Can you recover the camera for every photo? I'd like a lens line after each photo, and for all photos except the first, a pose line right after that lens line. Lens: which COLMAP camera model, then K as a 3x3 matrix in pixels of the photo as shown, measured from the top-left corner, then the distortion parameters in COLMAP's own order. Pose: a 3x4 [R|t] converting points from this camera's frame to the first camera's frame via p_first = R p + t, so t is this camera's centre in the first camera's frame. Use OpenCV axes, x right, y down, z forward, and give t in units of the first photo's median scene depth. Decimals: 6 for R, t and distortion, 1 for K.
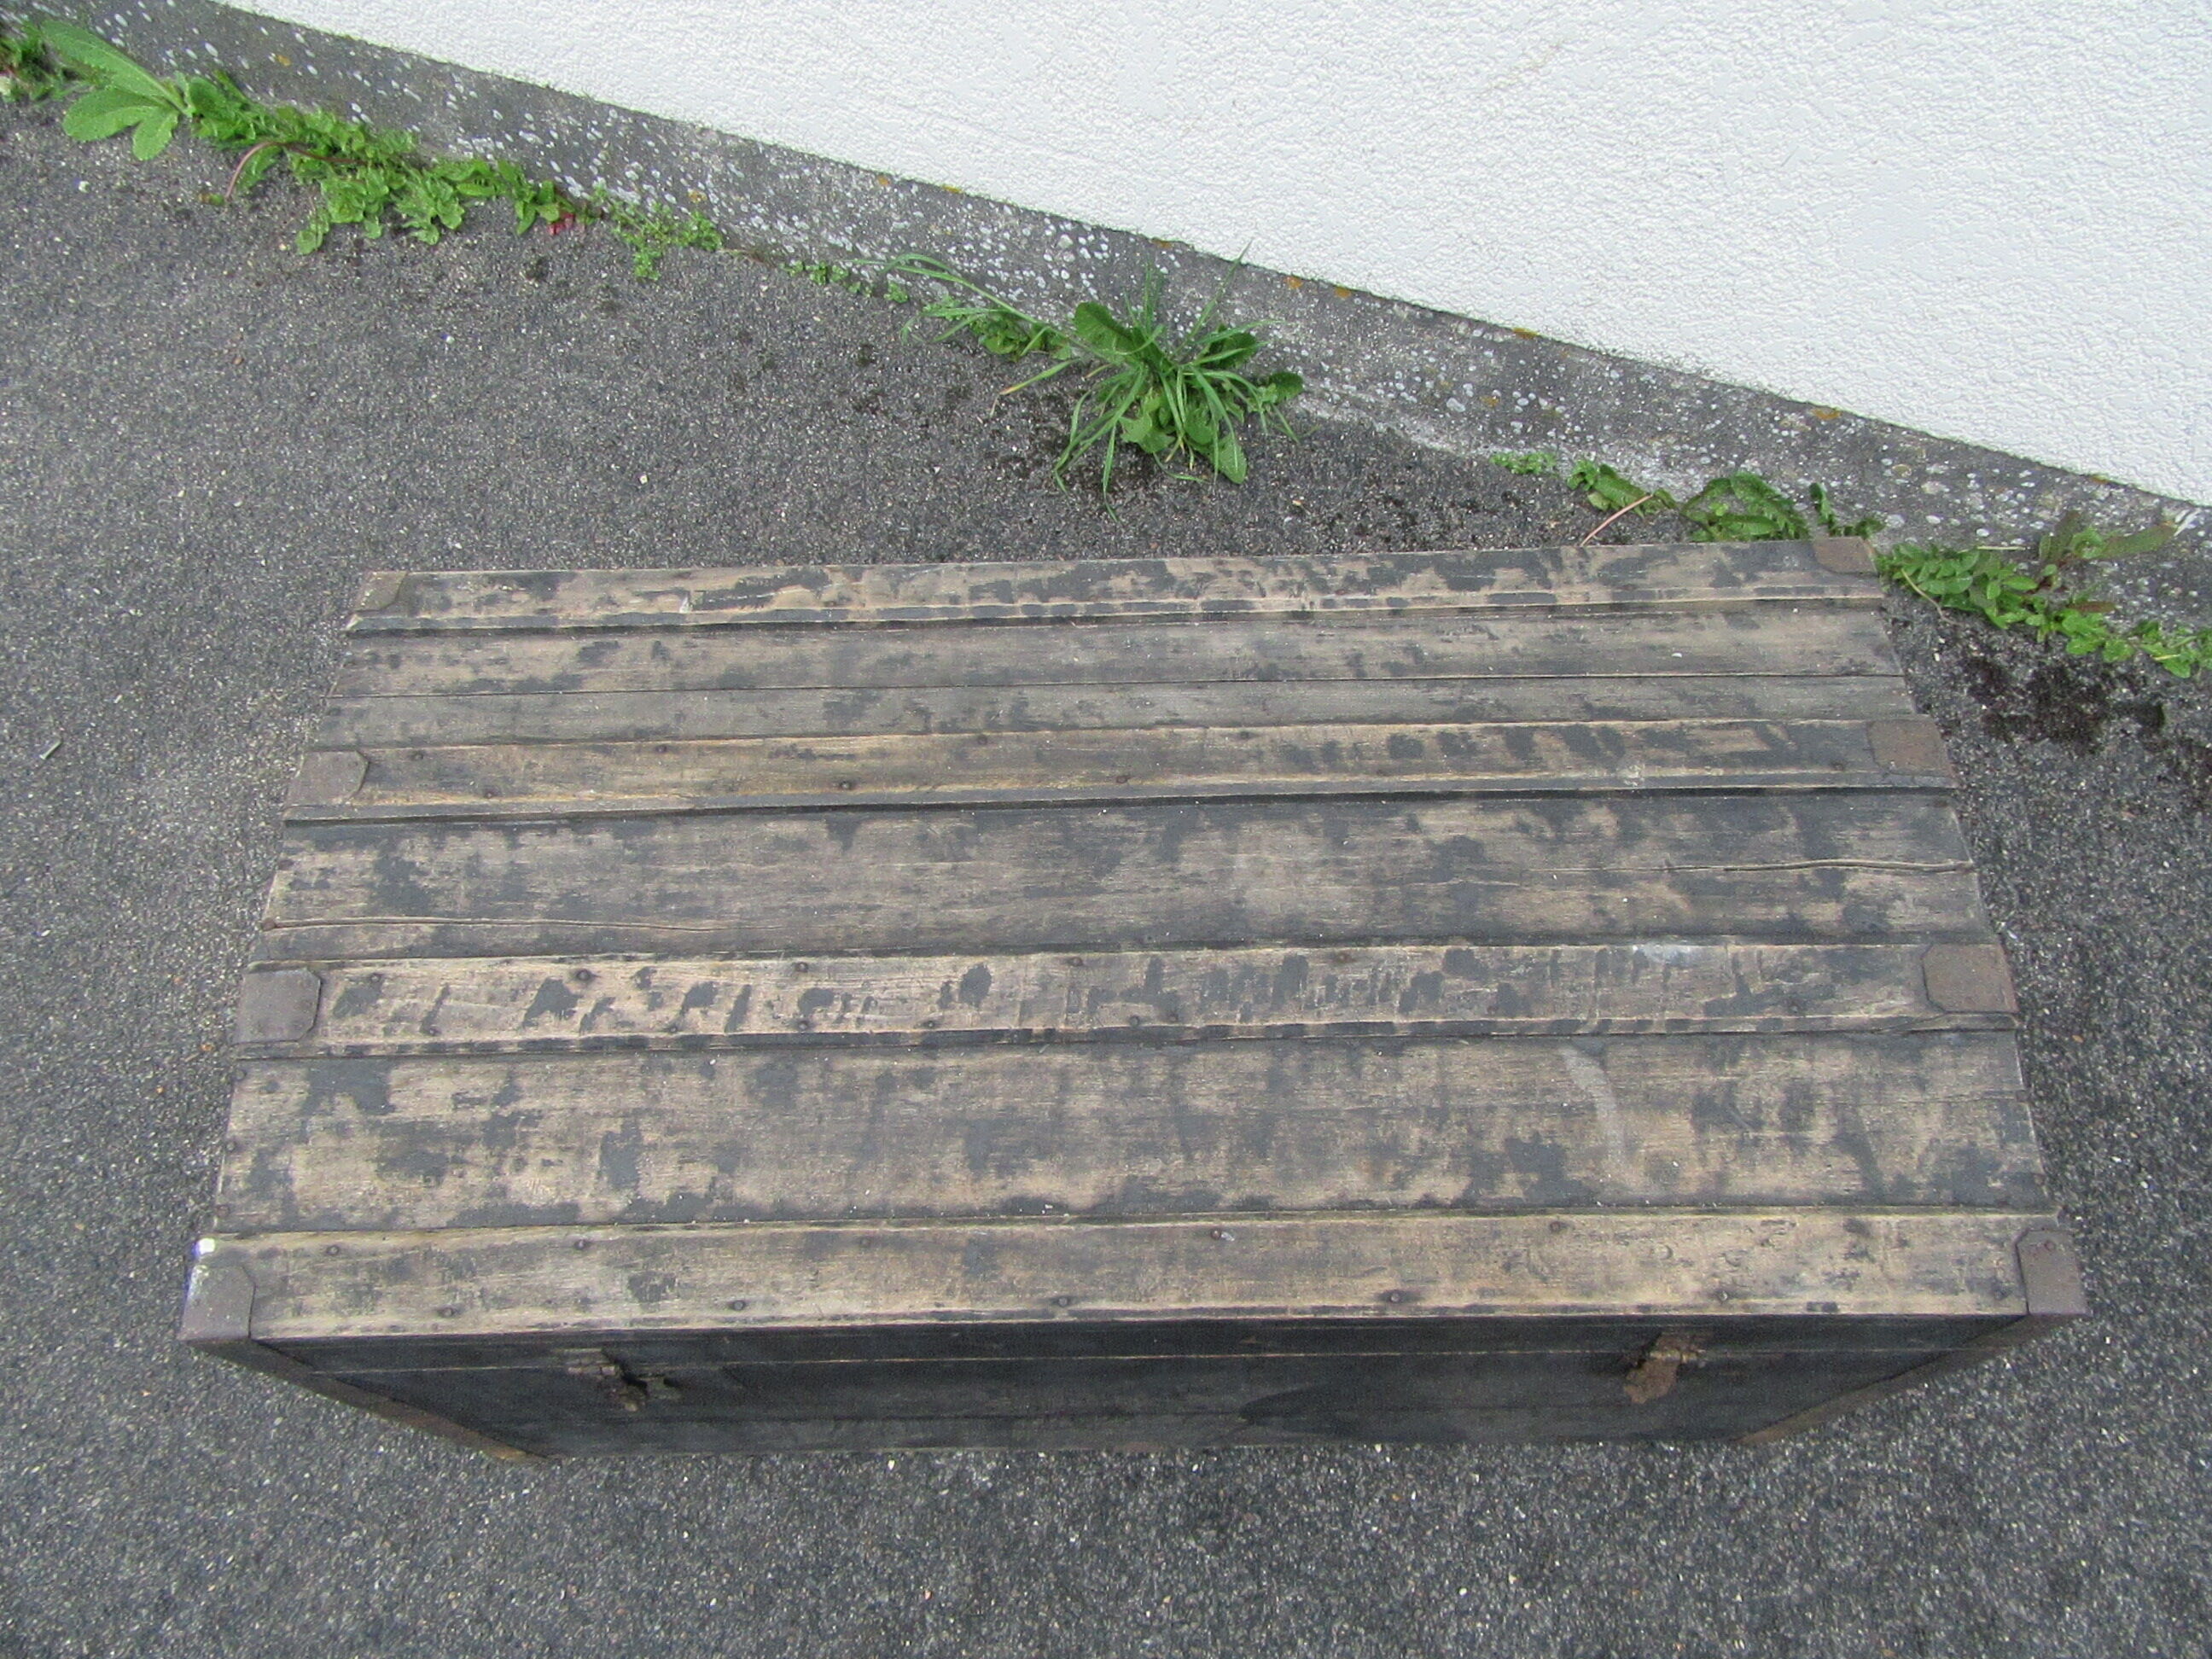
lens RADIAL K [[1611.7, 0, 1109.8], [0, 1611.7, 821.1], [0, 0, 1]] dist [-0.010720, 0.007885]
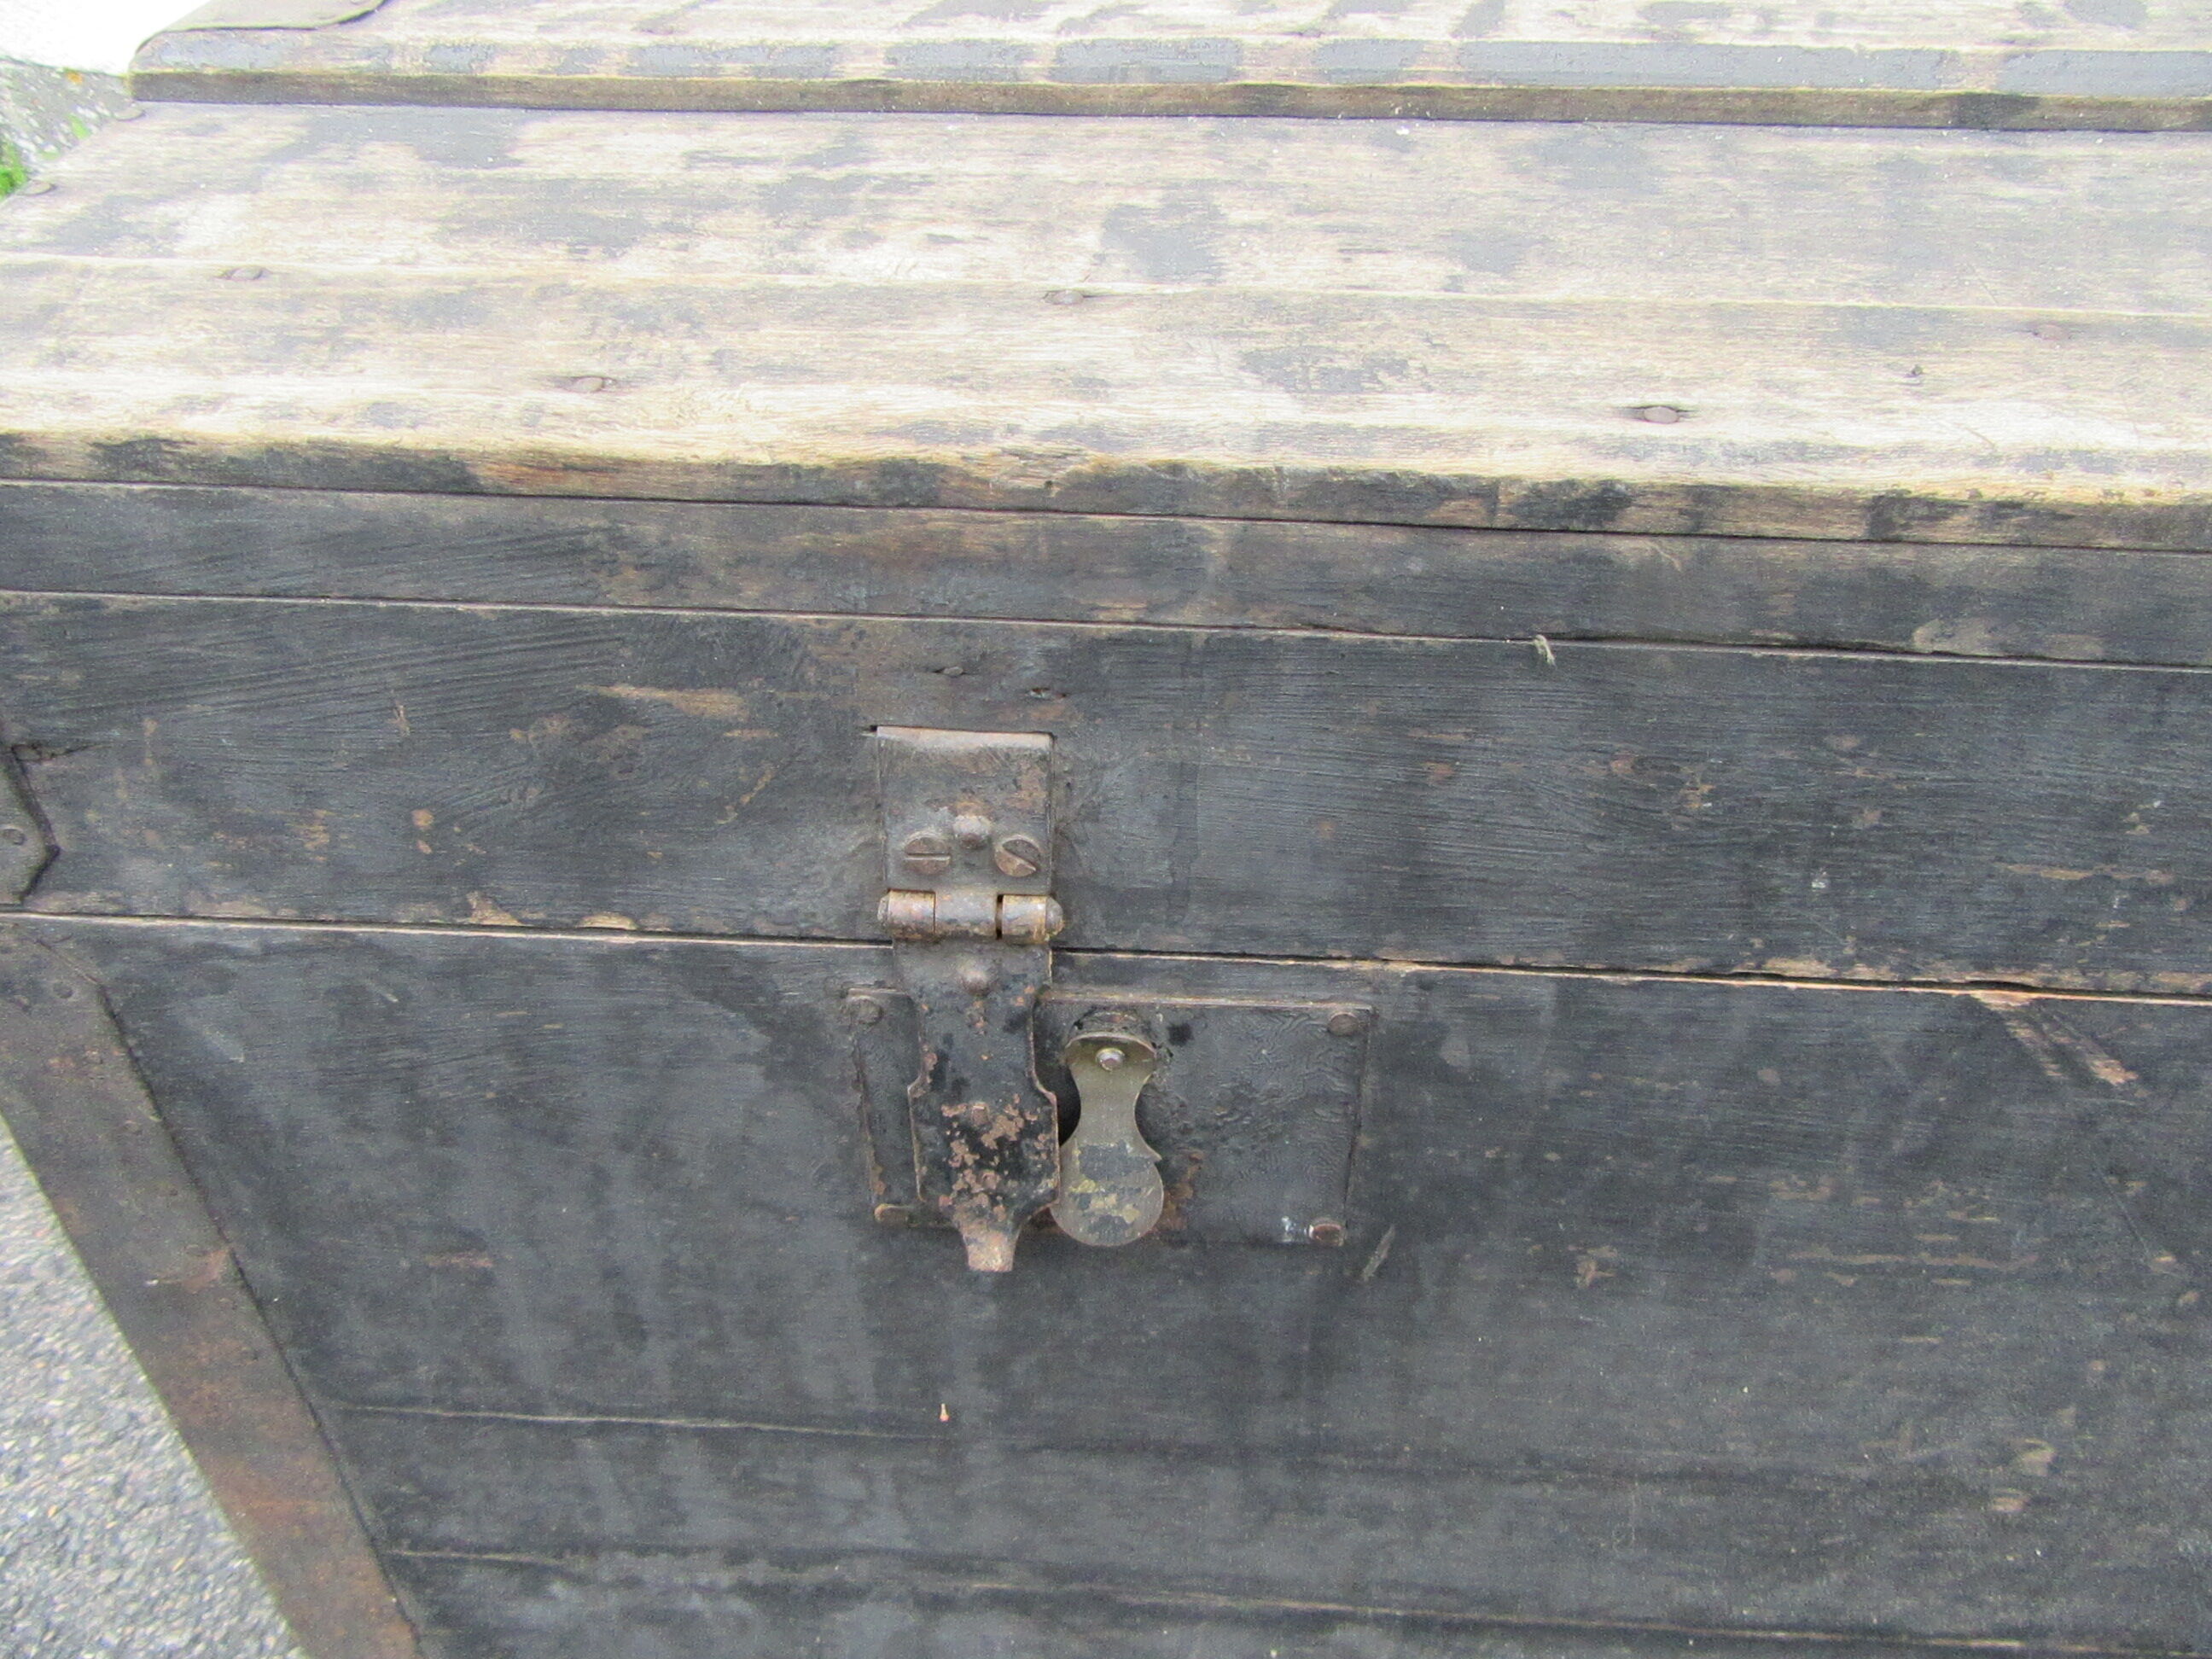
lens RADIAL K [[1611.7, 0, 1109.1], [0, 1611.7, 842.3], [0, 0, 1]] dist [-0.010720, 0.007885]
pose [[0.997183, 0.064787, -0.037805, -0.213896], [-0.074736, 0.901215, -0.426879, 0.338953], [0.006414, 0.428502, 0.903518, 0.546461]]
